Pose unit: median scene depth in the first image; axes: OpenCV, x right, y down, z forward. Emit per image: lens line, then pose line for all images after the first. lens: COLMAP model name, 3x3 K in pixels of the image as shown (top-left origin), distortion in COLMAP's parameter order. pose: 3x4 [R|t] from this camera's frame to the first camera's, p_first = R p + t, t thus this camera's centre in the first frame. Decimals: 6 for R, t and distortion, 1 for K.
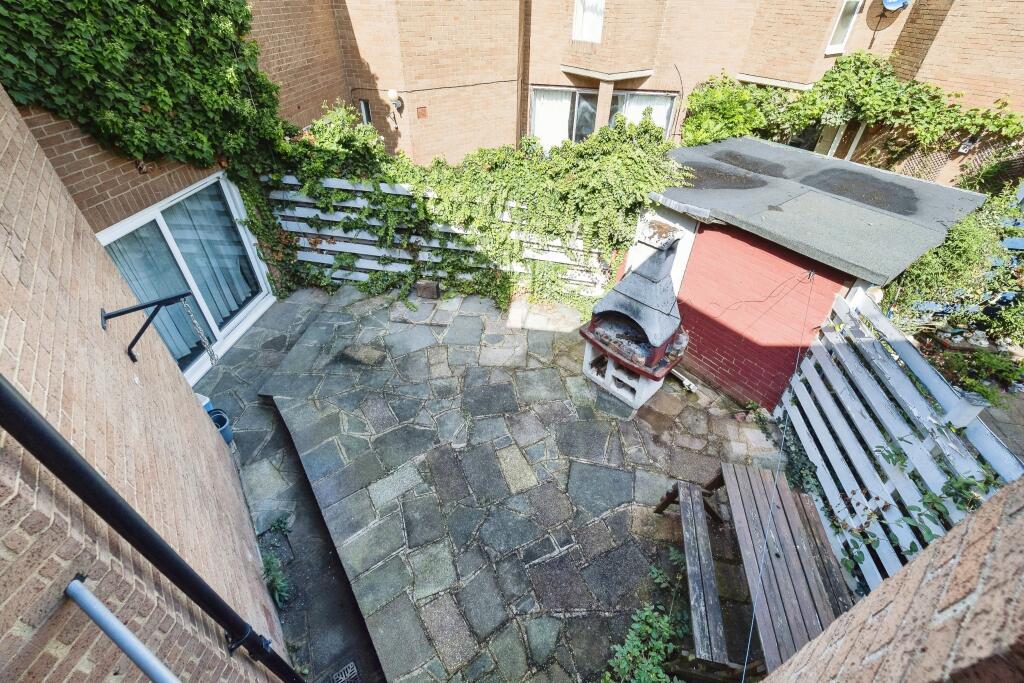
lens RADIAL K [[438.3, 0, 515.6], [0, 438.3, 343.4], [0, 0, 1]] dist [-0.001175, -0.000416]
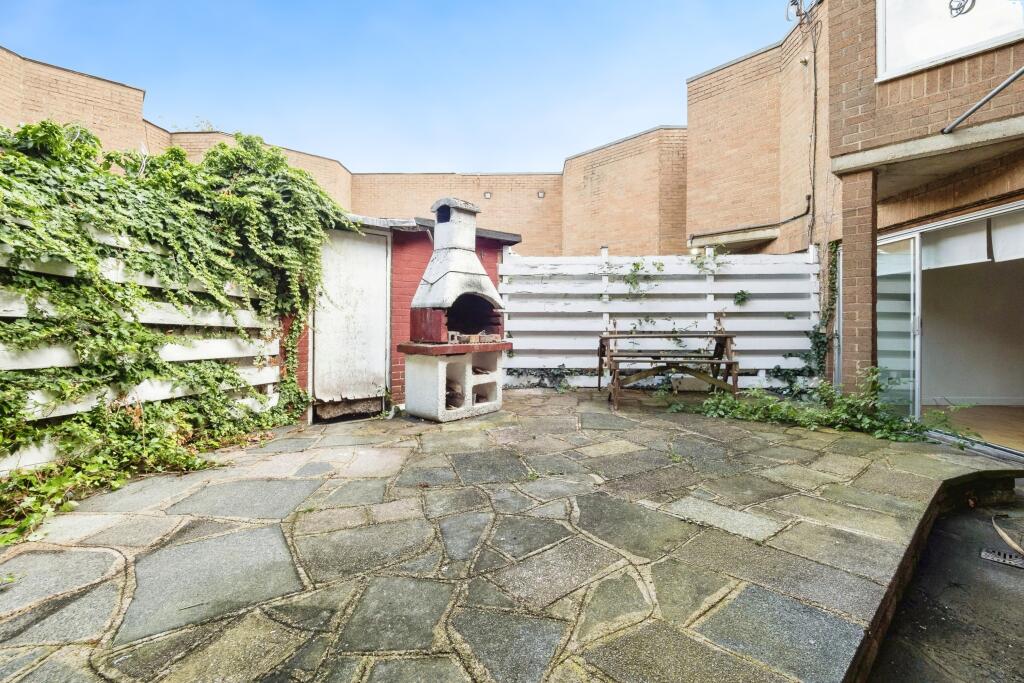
lens RADIAL K [[438.3, 0, 515.6], [0, 438.3, 343.4], [0, 0, 1]] dist [-0.001175, -0.000416]
pose [[-0.100346, -0.046883, 0.993847, -0.675573], [0.633711, 0.767057, 0.100169, -0.032544], [-0.767034, 0.639864, -0.047261, 0.971510]]
